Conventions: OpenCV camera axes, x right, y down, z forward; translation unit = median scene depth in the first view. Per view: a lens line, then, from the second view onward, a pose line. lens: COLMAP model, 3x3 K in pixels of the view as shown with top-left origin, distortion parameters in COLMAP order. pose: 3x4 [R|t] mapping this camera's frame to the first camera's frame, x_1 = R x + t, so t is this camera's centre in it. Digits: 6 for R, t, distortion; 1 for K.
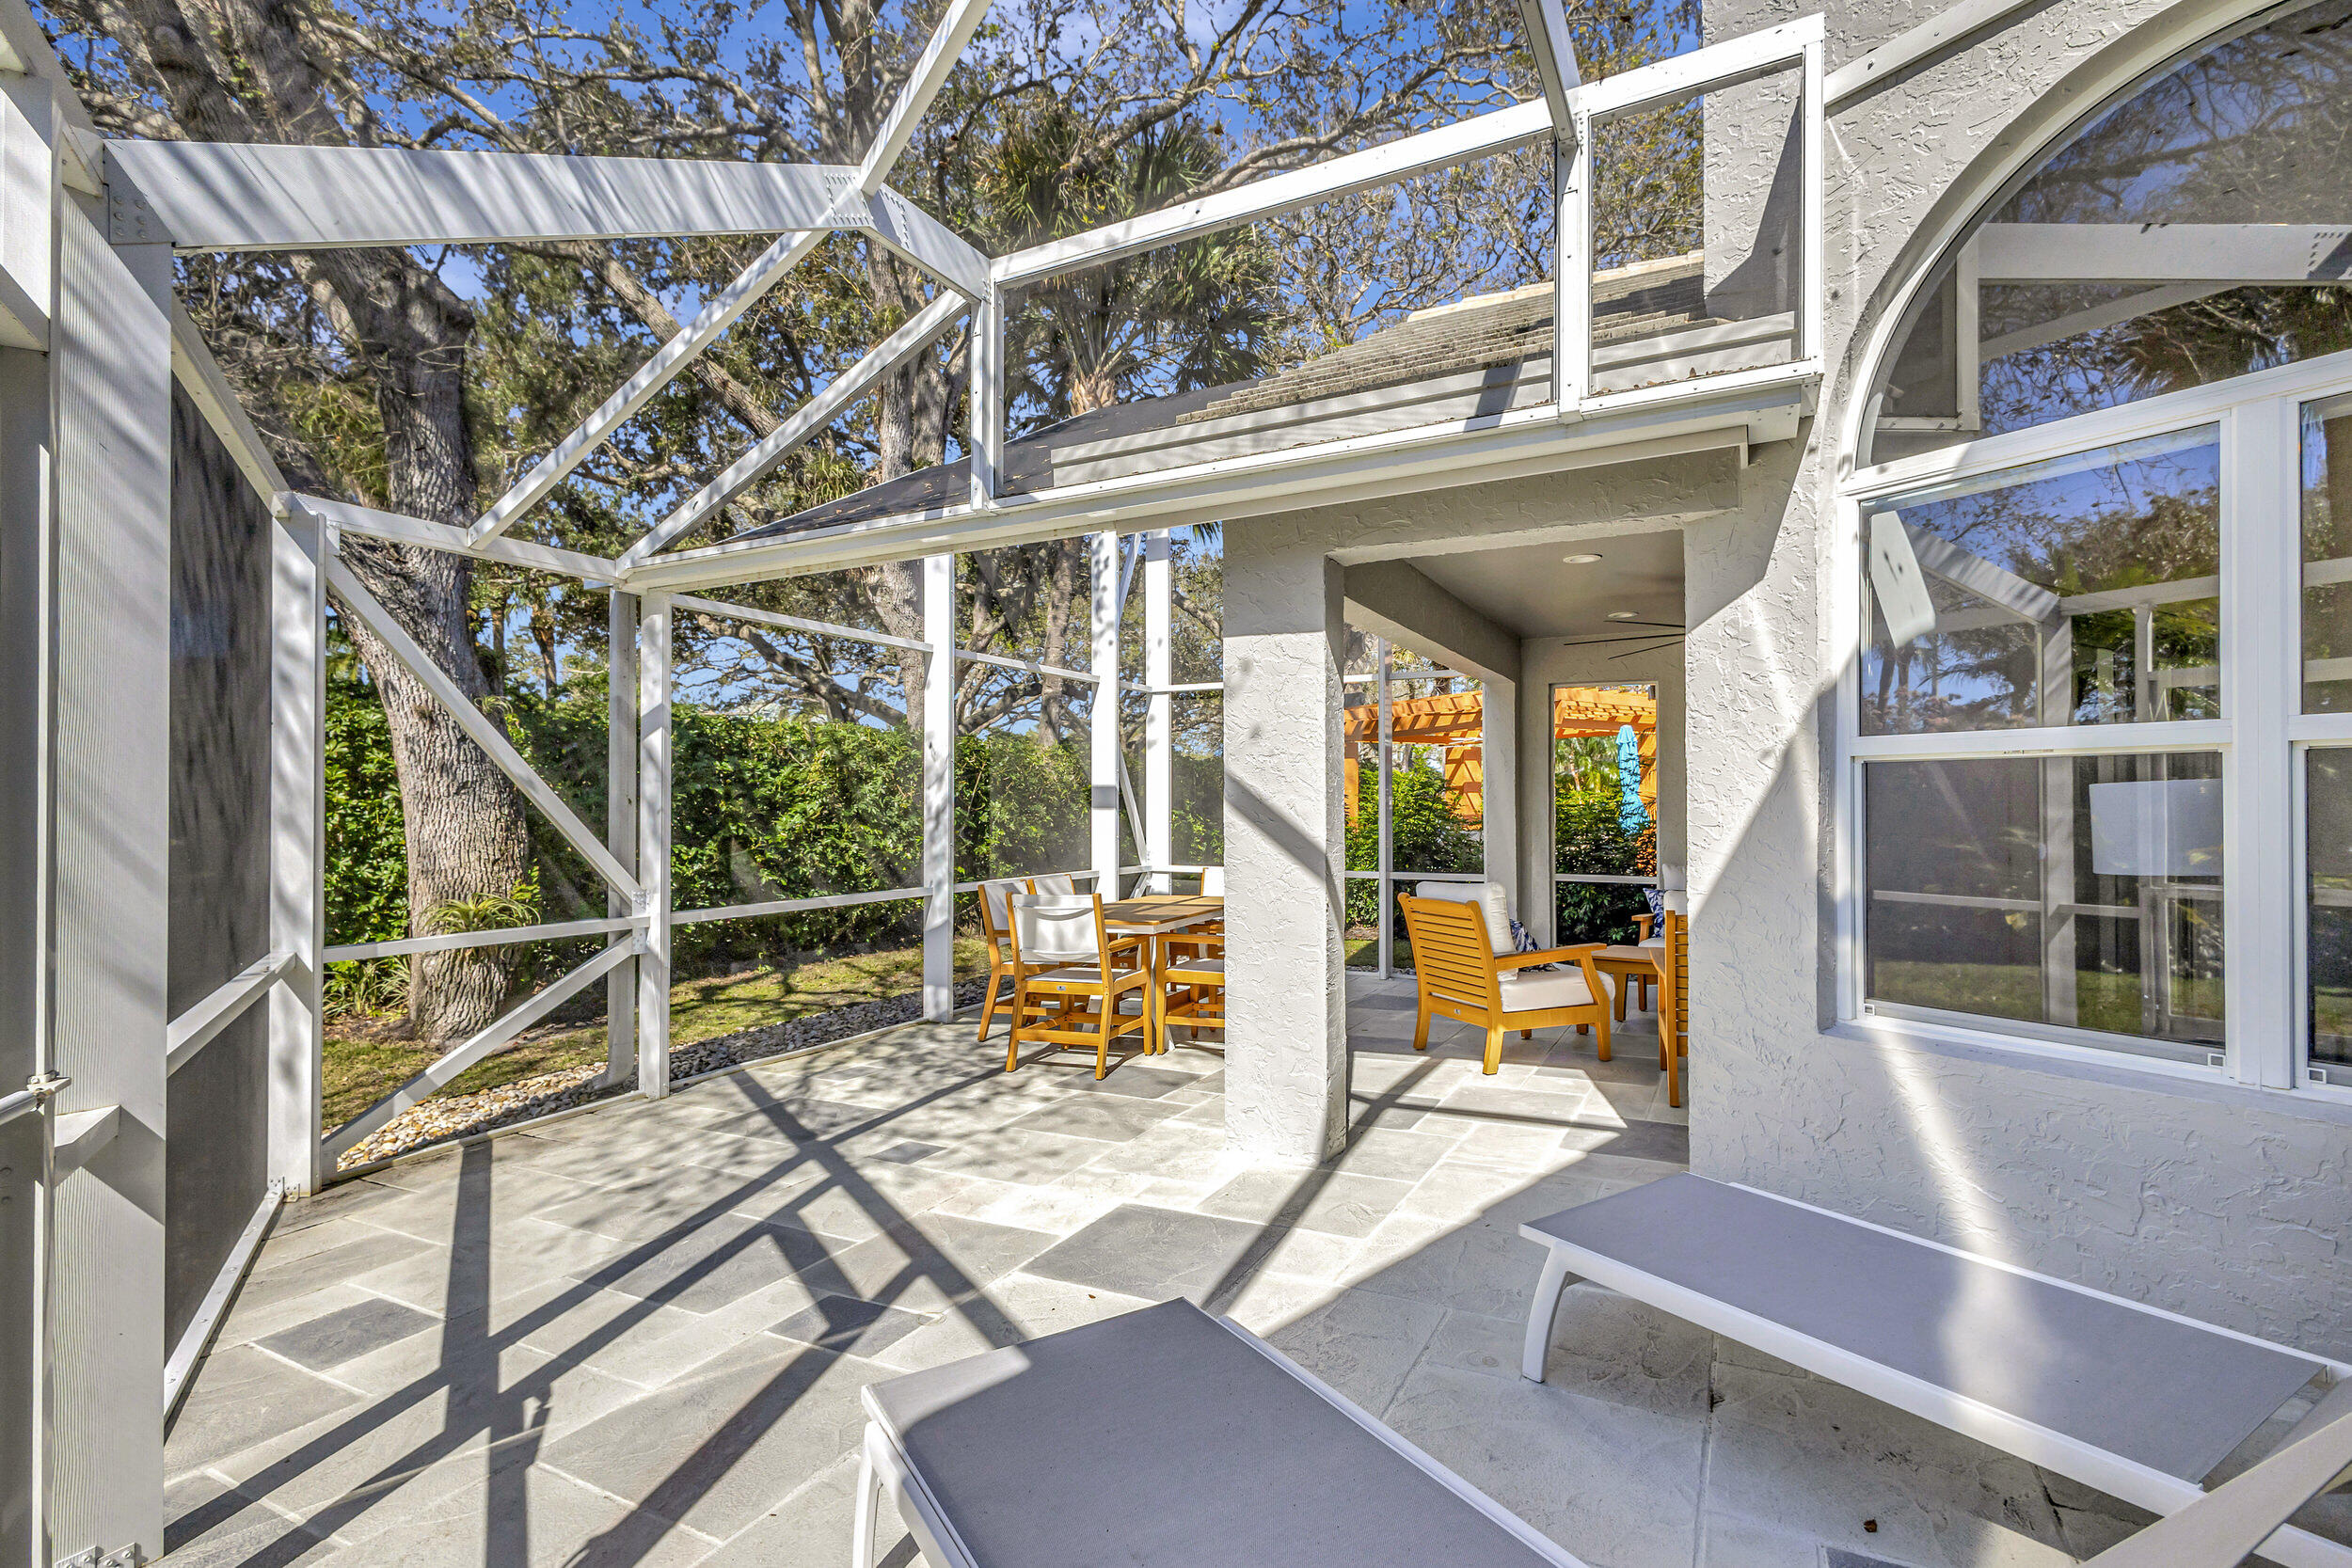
lens RADIAL K [[1107.4, 0, 1180.6], [0, 1107.4, 803.8], [0, 0, 1]] dist [0.016066, -0.000169]
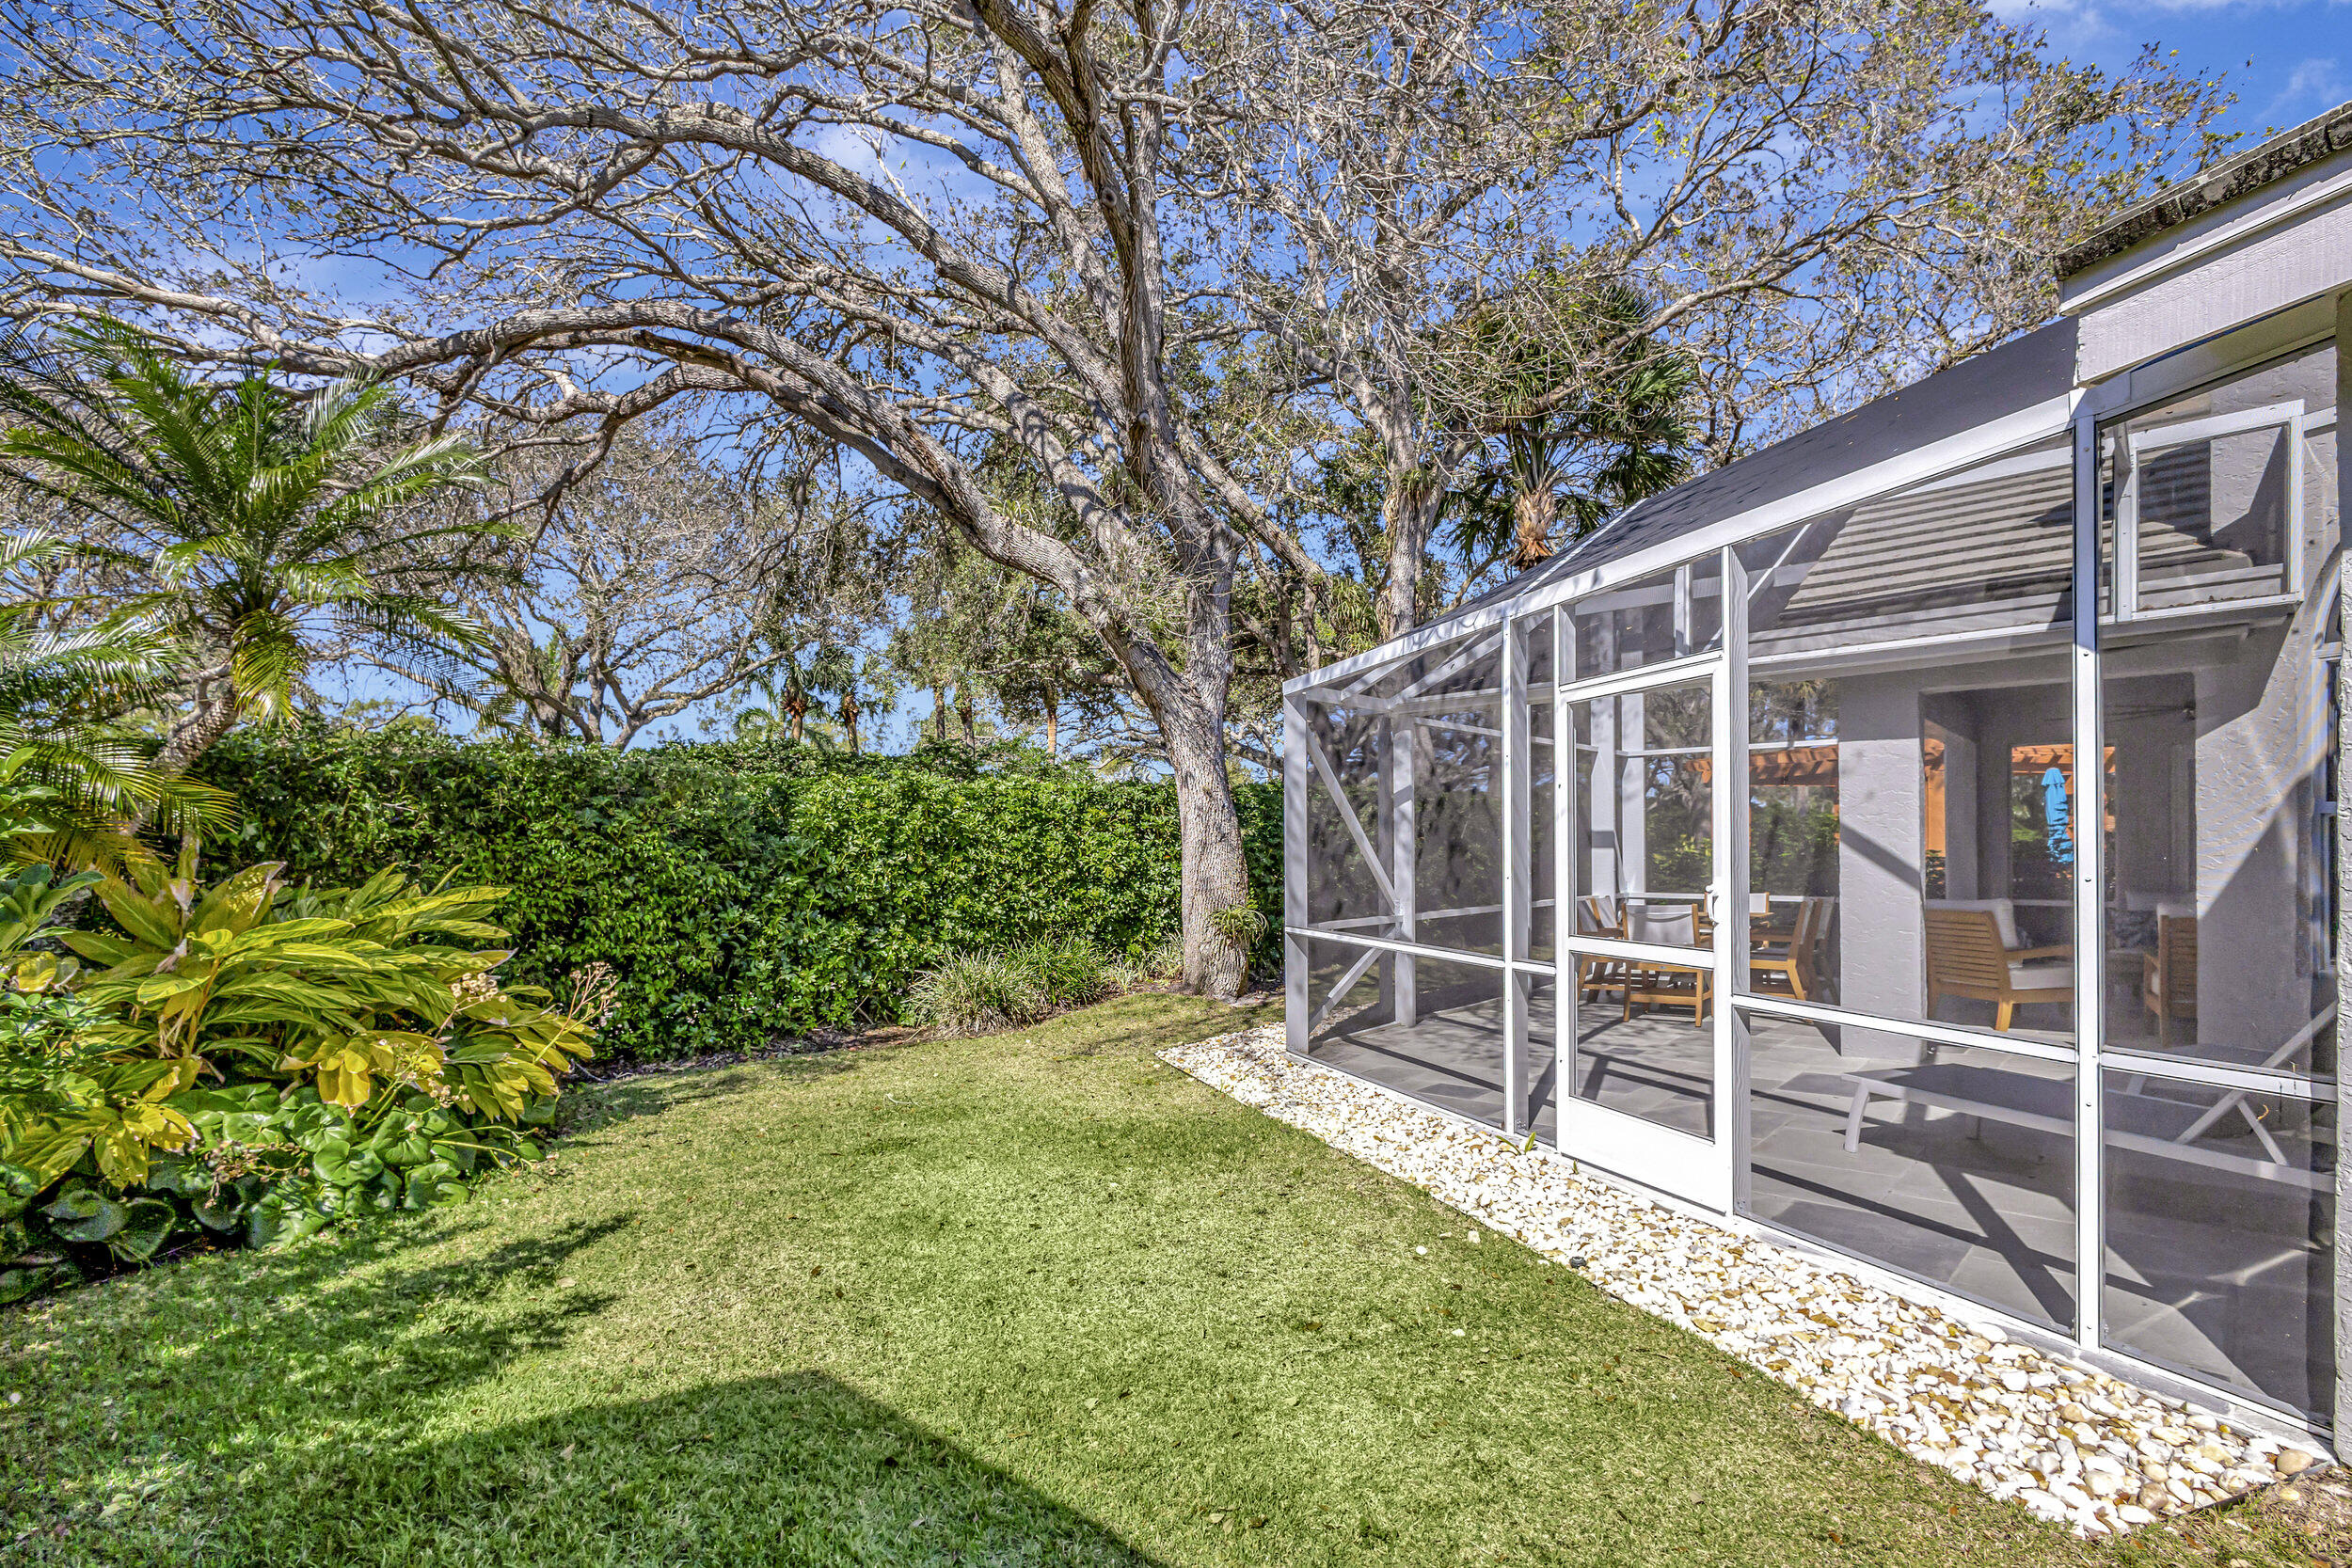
lens RADIAL K [[1076.1, 0, 1175.9], [0, 1076.1, 856.3], [0, 0, 1]] dist [0.002703, -0.000060]
pose [[0.964042, -0.000942, -0.265747, -0.481824], [0.003299, 0.999959, 0.008421, 0.001405], [0.265728, -0.008995, 0.964006, -0.785130]]
